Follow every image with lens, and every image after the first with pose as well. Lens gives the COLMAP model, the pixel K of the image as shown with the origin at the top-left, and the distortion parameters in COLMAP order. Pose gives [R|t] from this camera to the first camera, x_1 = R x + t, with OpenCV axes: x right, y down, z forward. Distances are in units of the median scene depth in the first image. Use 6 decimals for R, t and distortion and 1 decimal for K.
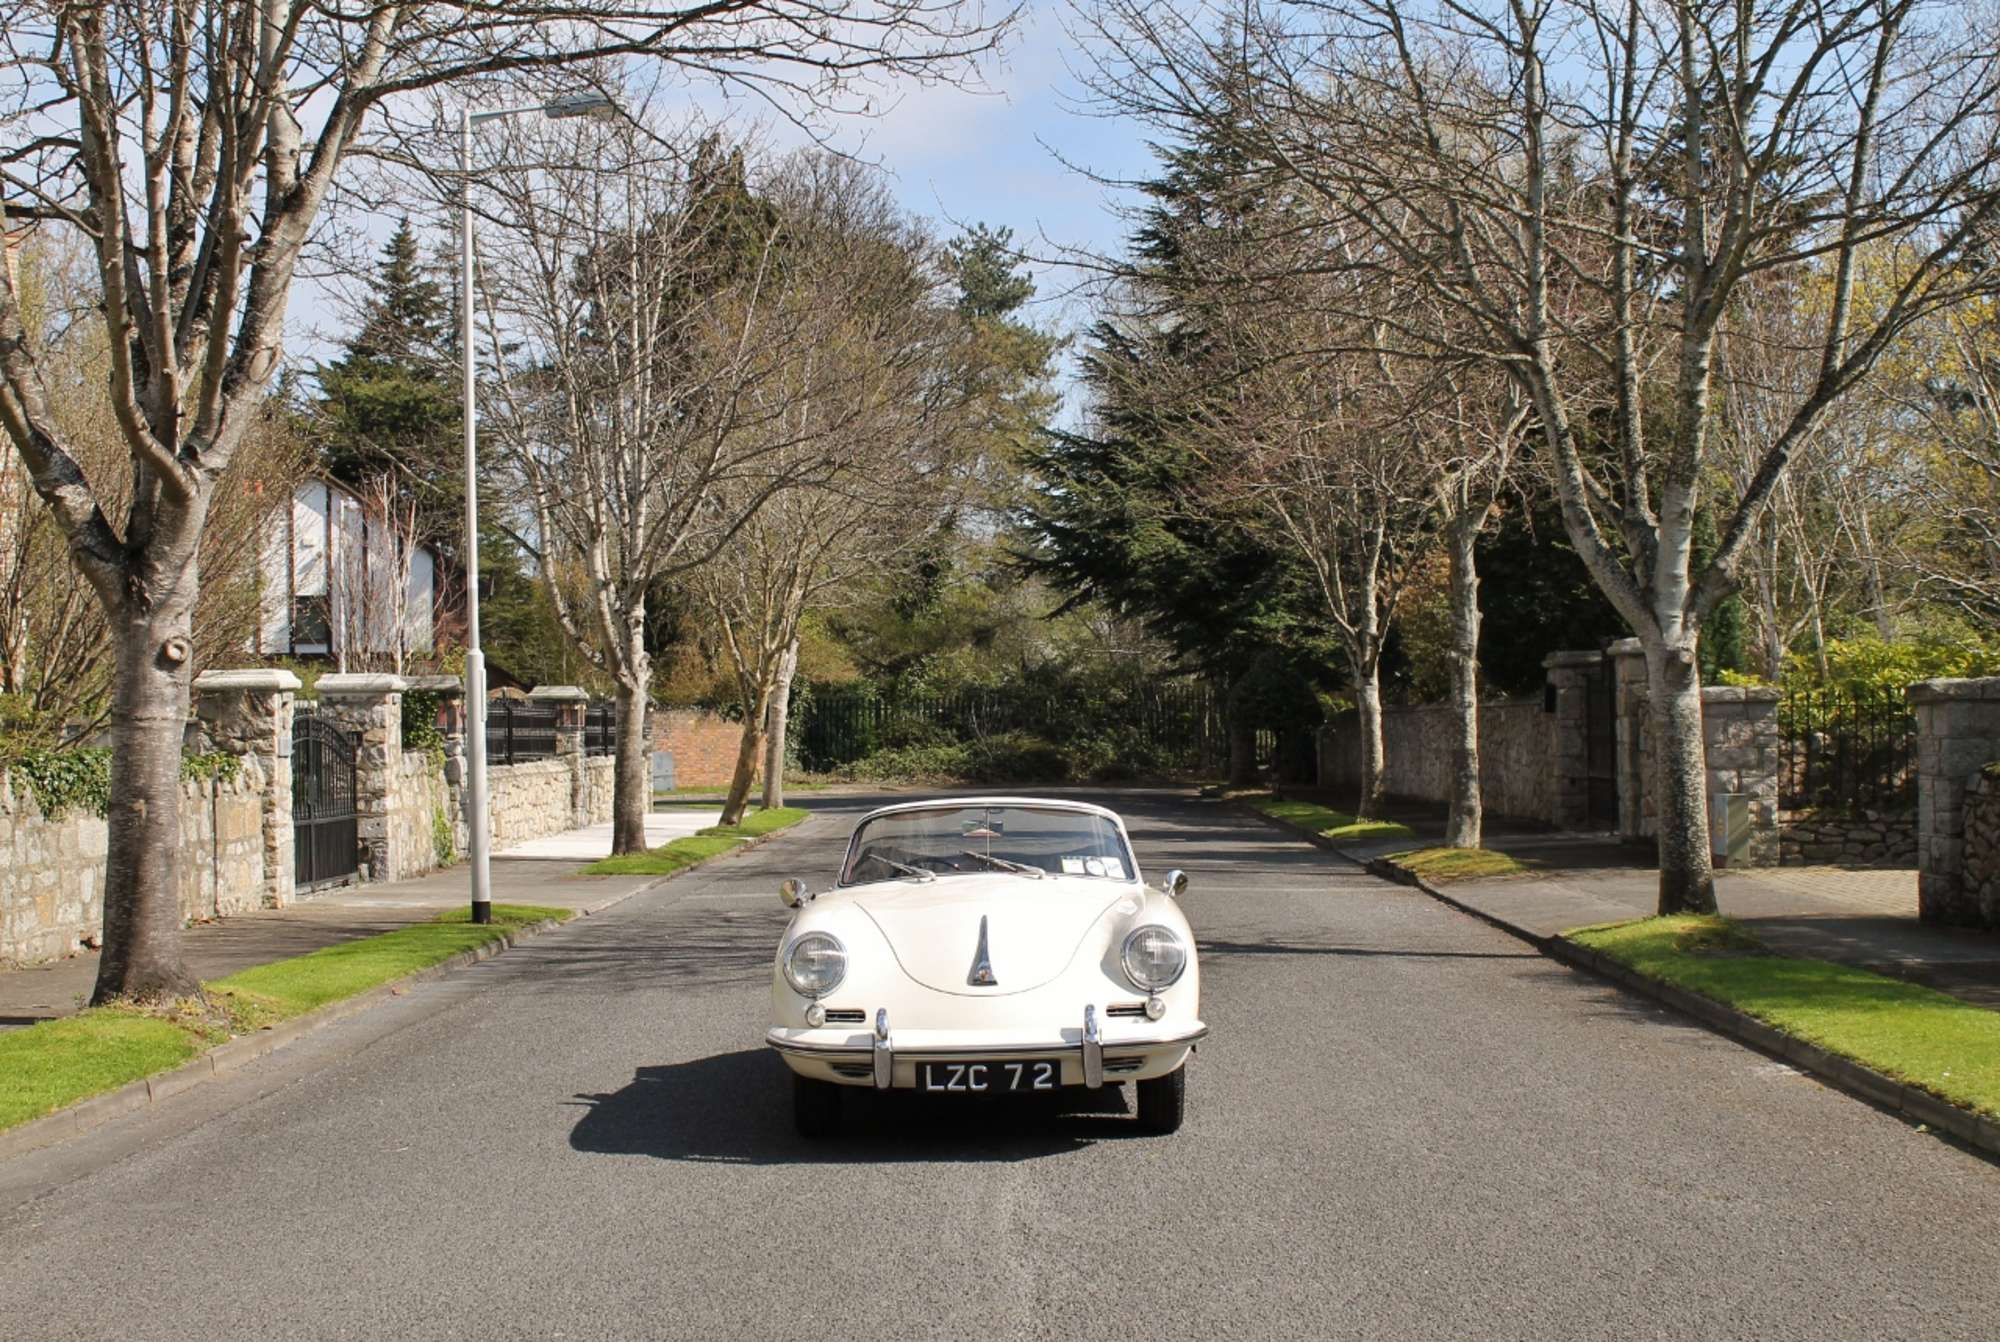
lens RADIAL K [[1810.4, 0, 1000.0], [0, 1810.4, 671.0], [0, 0, 1]] dist [-0.030095, 0.001311]
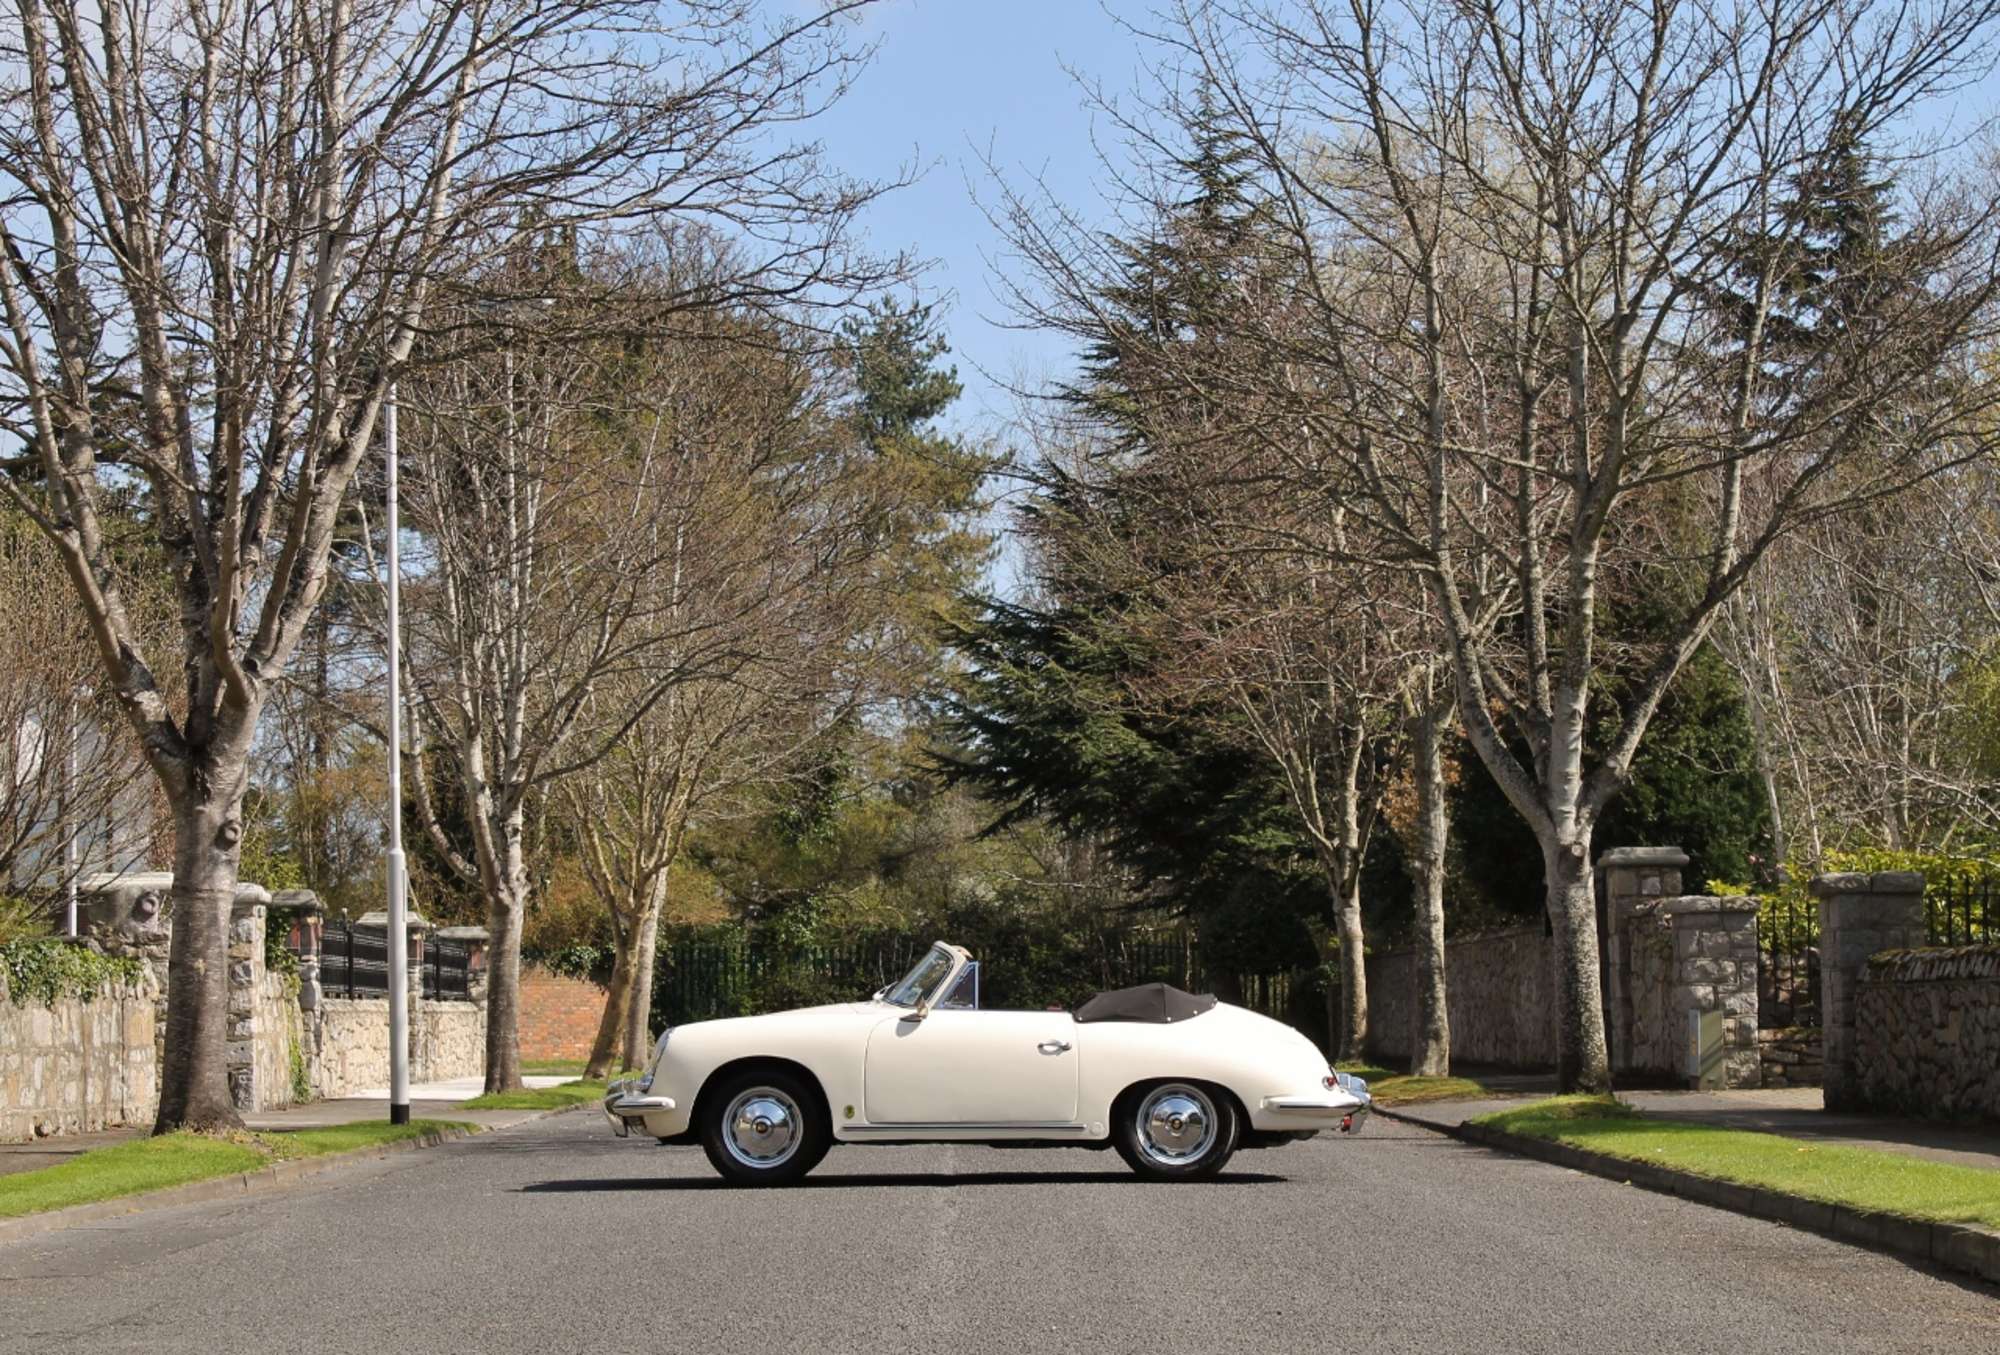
lens RADIAL K [[2721.0, 0, 931.3], [0, 2721.0, 832.0], [0, 0, 1]] dist [0.002382, -0.035395]
pose [[0.999967, 0.000582, 0.008095, -0.006311], [-0.000278, 0.999297, -0.037476, 0.024807], [-0.008111, 0.037473, 0.999265, -0.354215]]
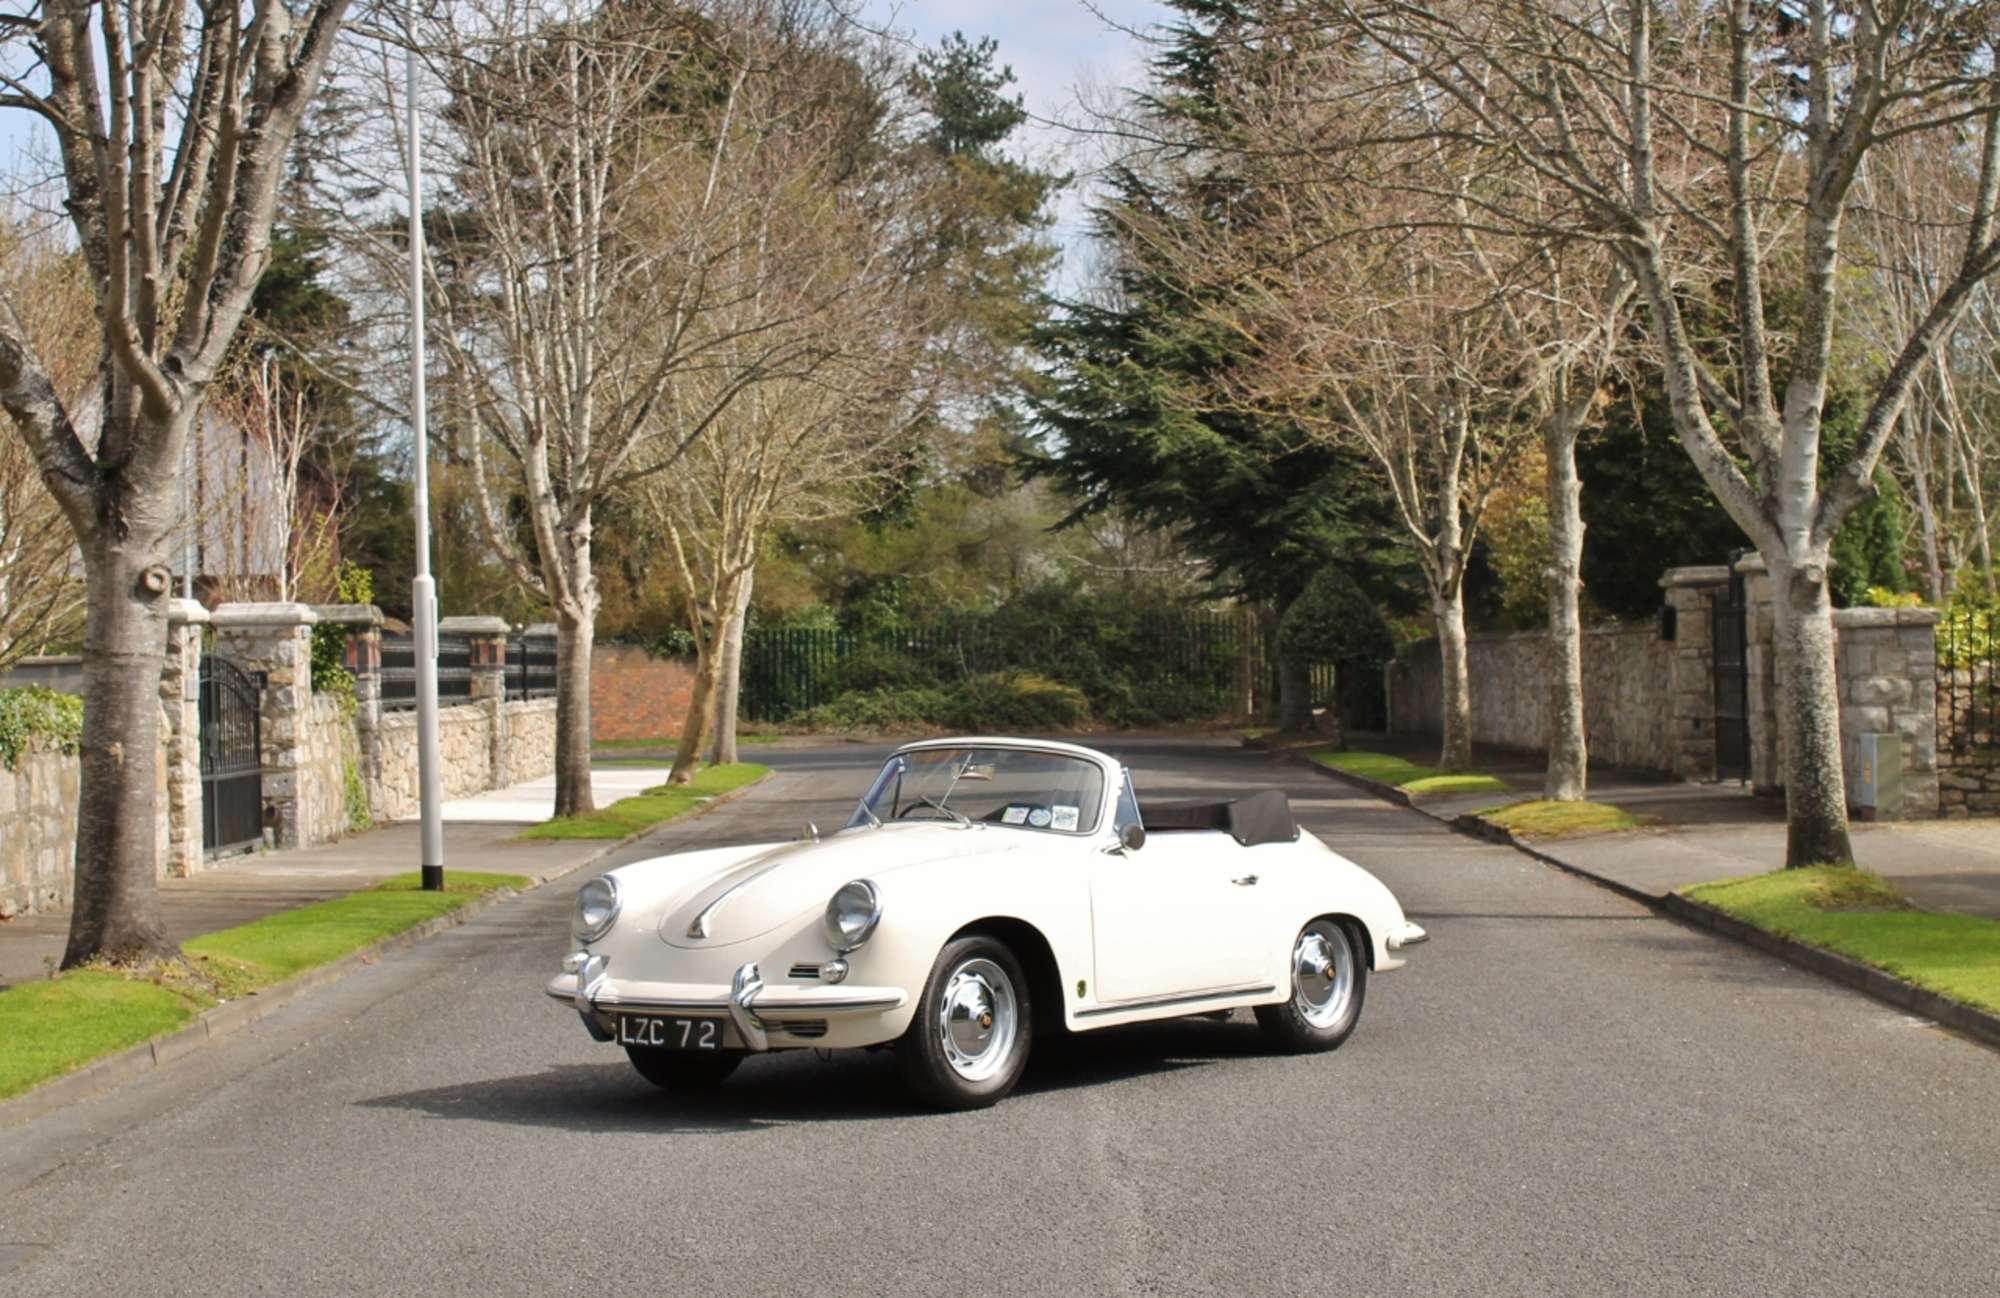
lens RADIAL K [[2309.8, 0, 971.3], [0, 2309.8, 571.7], [0, 0, 1]] dist [-0.010704, -0.018974]
pose [[0.999978, -0.006311, -0.001943, -0.018087], [0.006292, 0.999935, -0.009542, -0.000801], [0.002003, 0.009530, 0.999953, -0.078244]]
